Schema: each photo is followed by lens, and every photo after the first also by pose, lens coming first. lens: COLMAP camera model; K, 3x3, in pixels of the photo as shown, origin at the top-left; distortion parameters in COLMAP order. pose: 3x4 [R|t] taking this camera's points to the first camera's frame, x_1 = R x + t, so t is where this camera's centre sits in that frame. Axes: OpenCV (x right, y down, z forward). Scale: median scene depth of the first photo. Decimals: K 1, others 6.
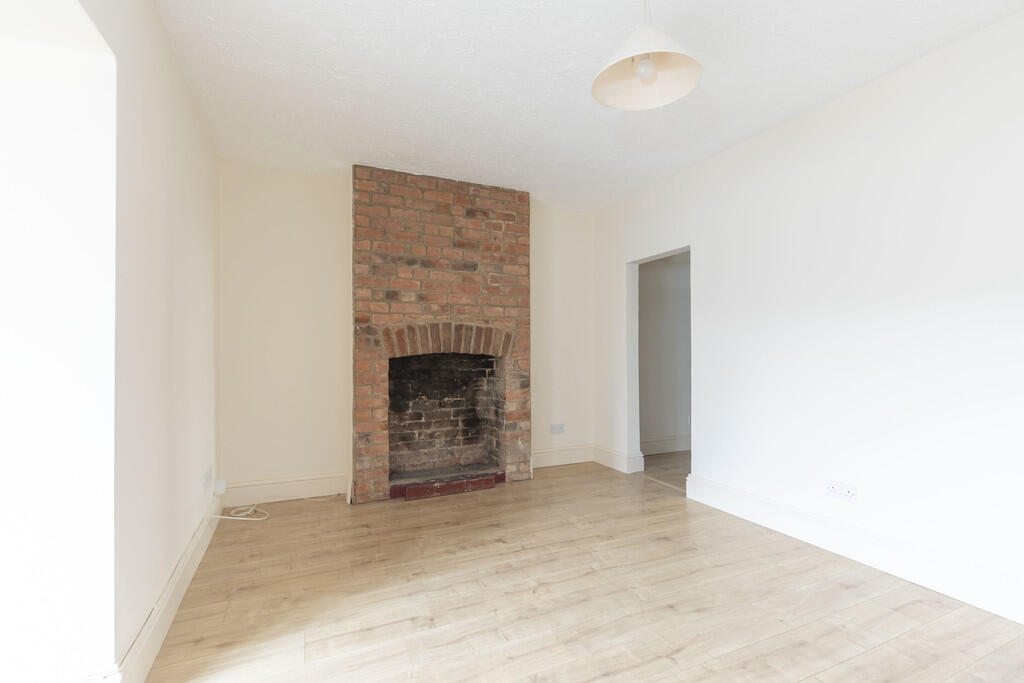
lens RADIAL K [[454.3, 0, 513.0], [0, 454.3, 345.9], [0, 0, 1]] dist [0.004680, -0.000516]
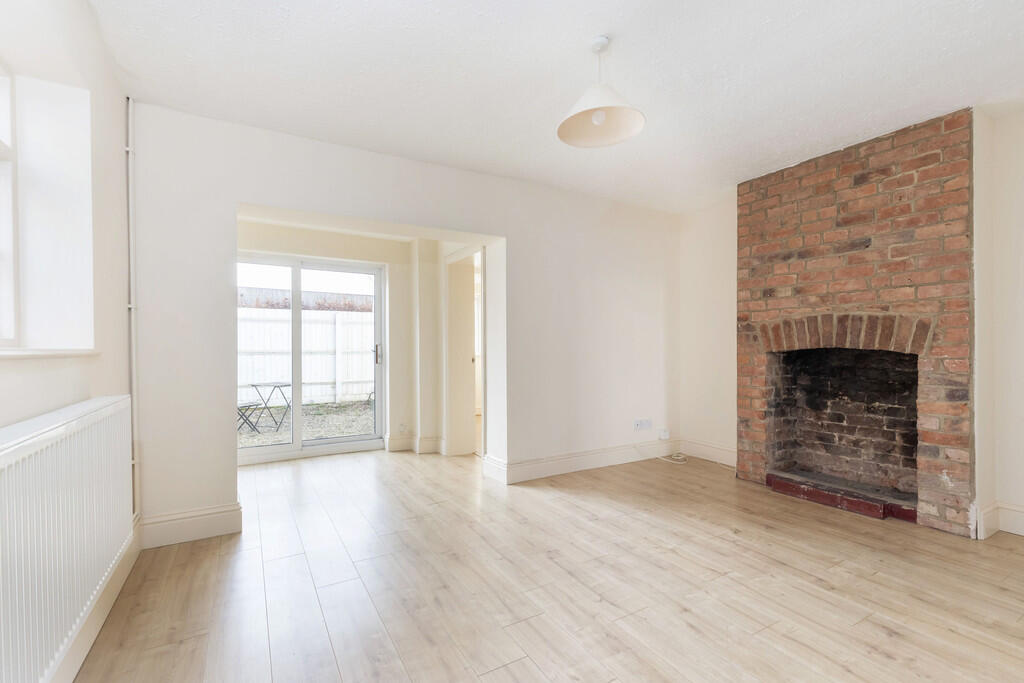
lens RADIAL K [[454.3, 0, 518.7], [0, 454.3, 343.5], [0, 0, 1]] dist [0.004680, -0.000516]
pose [[0.112329, -0.005705, -0.993655, 0.688803], [0.010149, 0.999938, -0.004594, 0.004638], [0.993619, -0.009569, 0.112380, 0.295235]]
